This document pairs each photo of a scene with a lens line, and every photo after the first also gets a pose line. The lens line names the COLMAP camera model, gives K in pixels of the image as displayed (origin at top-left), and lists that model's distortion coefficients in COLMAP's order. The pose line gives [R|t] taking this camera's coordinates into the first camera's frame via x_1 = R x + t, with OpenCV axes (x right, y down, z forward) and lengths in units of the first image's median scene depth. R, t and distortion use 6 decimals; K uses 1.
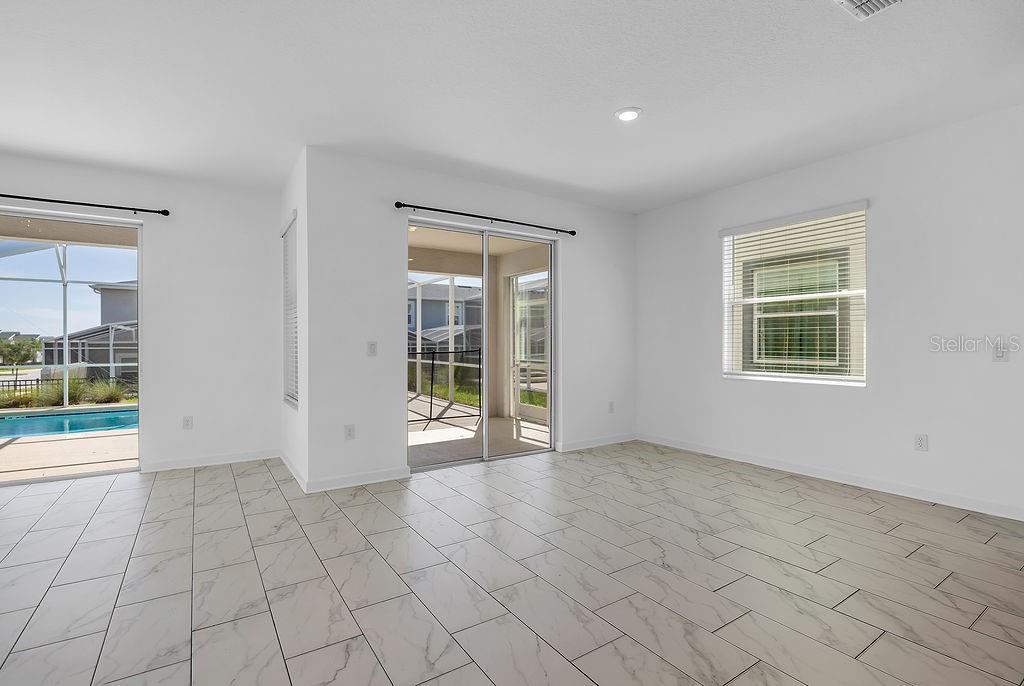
lens RADIAL K [[478.1, 0, 509.4], [0, 478.1, 343.7], [0, 0, 1]] dist [-0.015821, 0.000087]
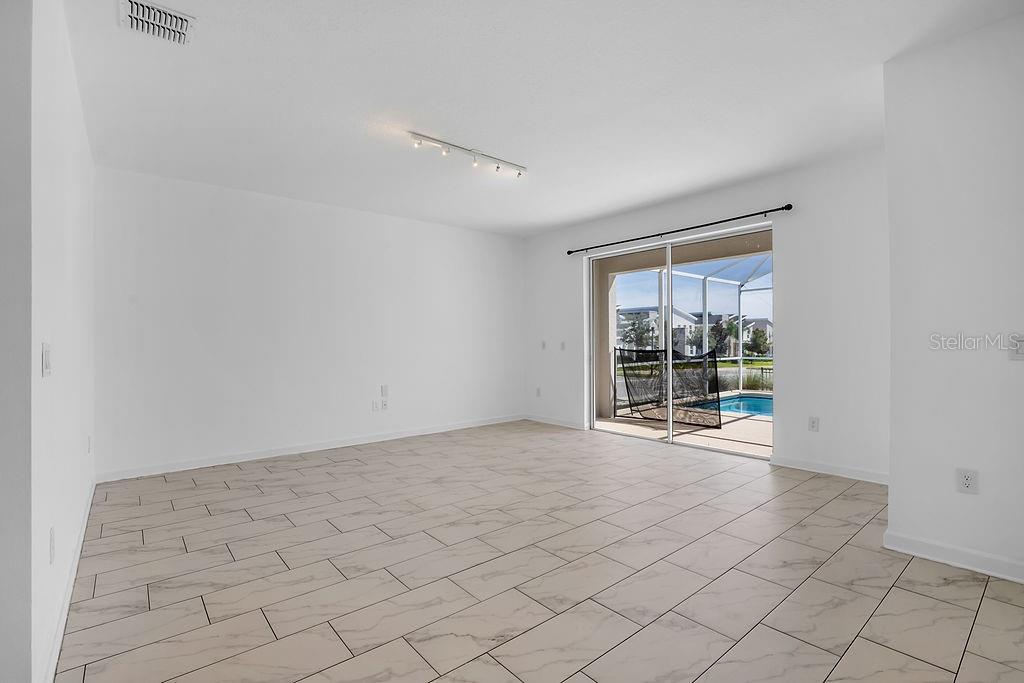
lens RADIAL K [[478.1, 0, 509.4], [0, 478.1, 342.2], [0, 0, 1]] dist [-0.015821, 0.000087]
pose [[0.110115, 0.005820, -0.993902, 0.181677], [0.005092, 0.999966, 0.006420, -0.004140], [0.993906, -0.005768, 0.110082, 0.288262]]
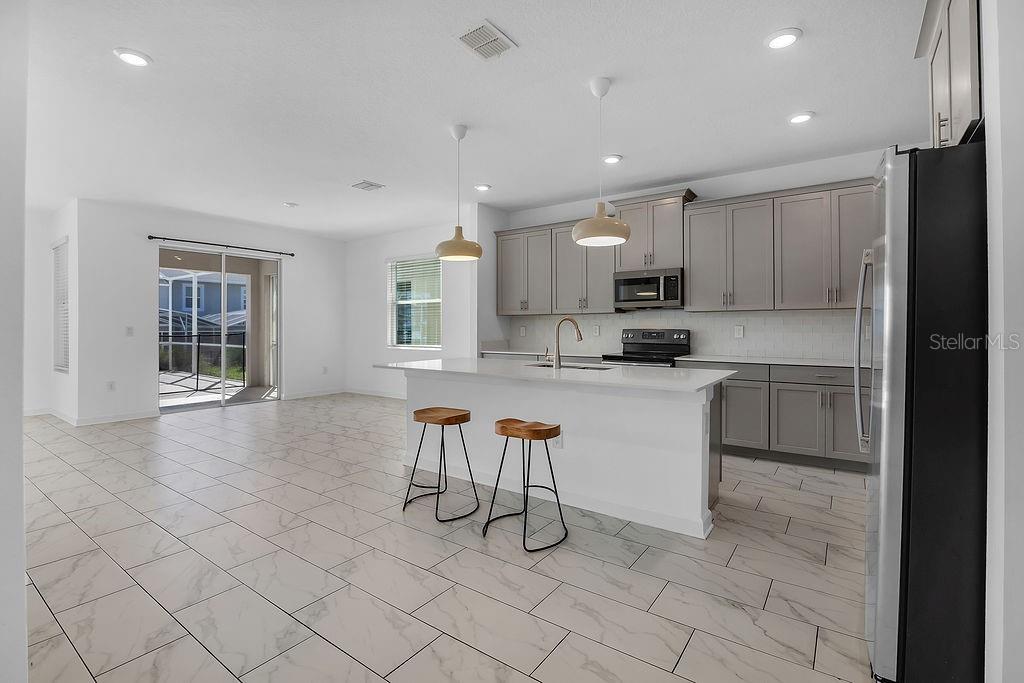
lens RADIAL K [[473.1, 0, 510.2], [0, 473.1, 324.3], [0, 0, 1]] dist [-0.021565, 0.000046]
pose [[0.935360, 0.000903, 0.353696, 0.283676], [0.001484, 0.999978, -0.006477, -0.001471], [-0.353694, 0.006583, 0.935338, -0.719948]]
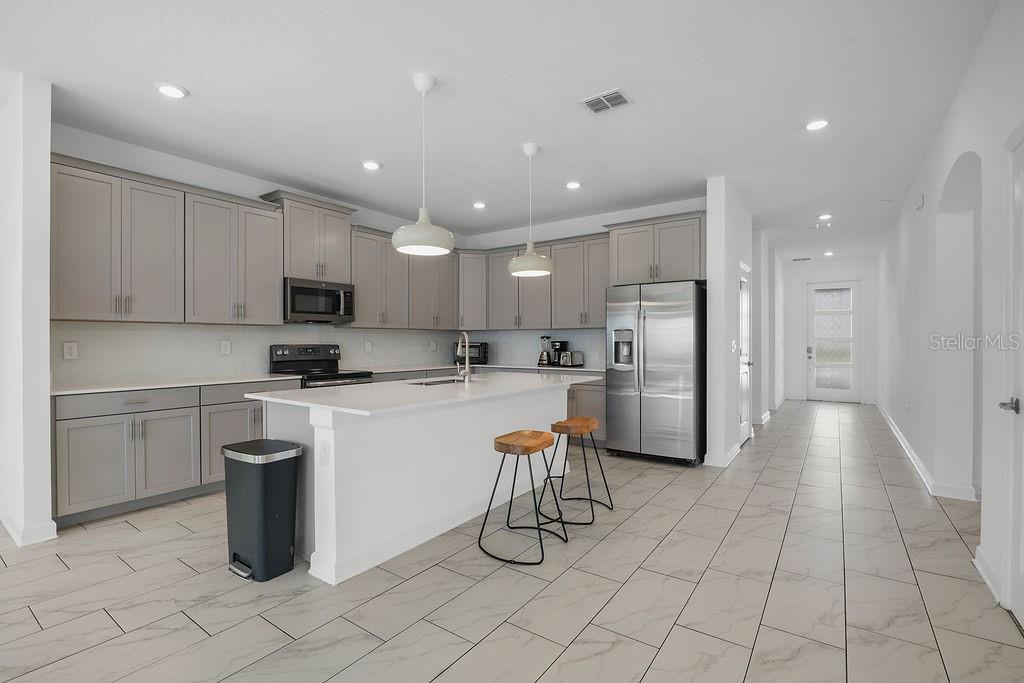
lens RADIAL K [[468.1, 0, 500.2], [0, 468.1, 339.7], [0, 0, 1]] dist [-0.016788, -0.000281]
pose [[-0.352433, 0.004177, 0.935828, -0.109455], [0.001994, 0.999991, -0.003713, -0.002726], [-0.935835, 0.000557, -0.352438, 0.176695]]
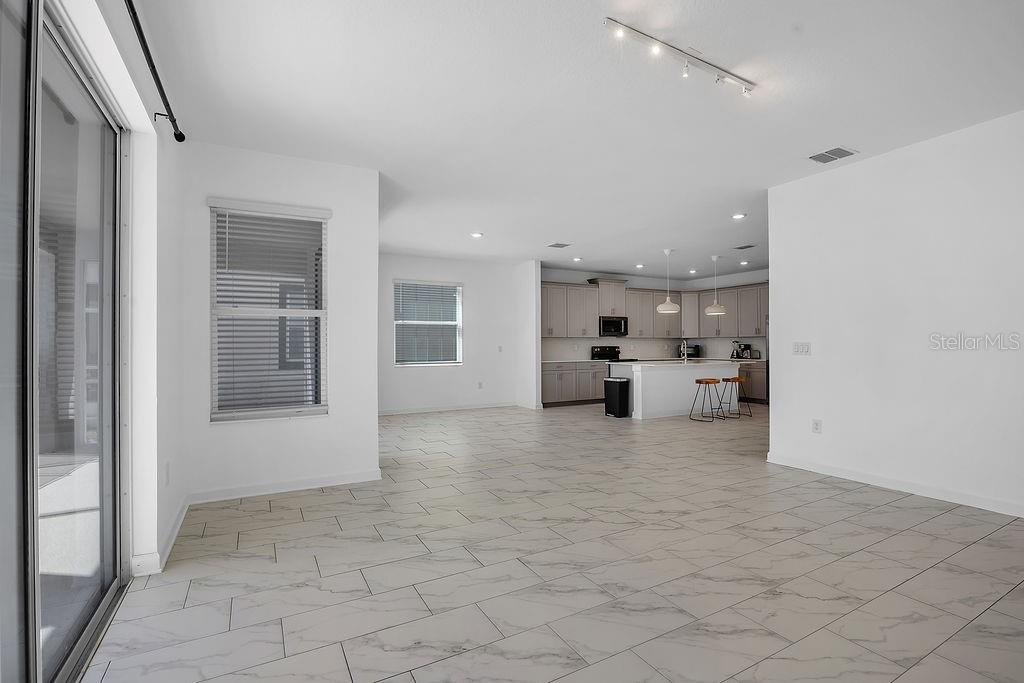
lens RADIAL K [[460.7, 0, 507.4], [0, 460.7, 340.0], [0, 0, 1]] dist [-0.014757, -0.000051]
pose [[0.089022, 0.013402, 0.995939, -1.198629], [0.005781, 0.999886, -0.013971, 0.001288], [-0.996013, 0.007001, 0.088935, 0.483505]]
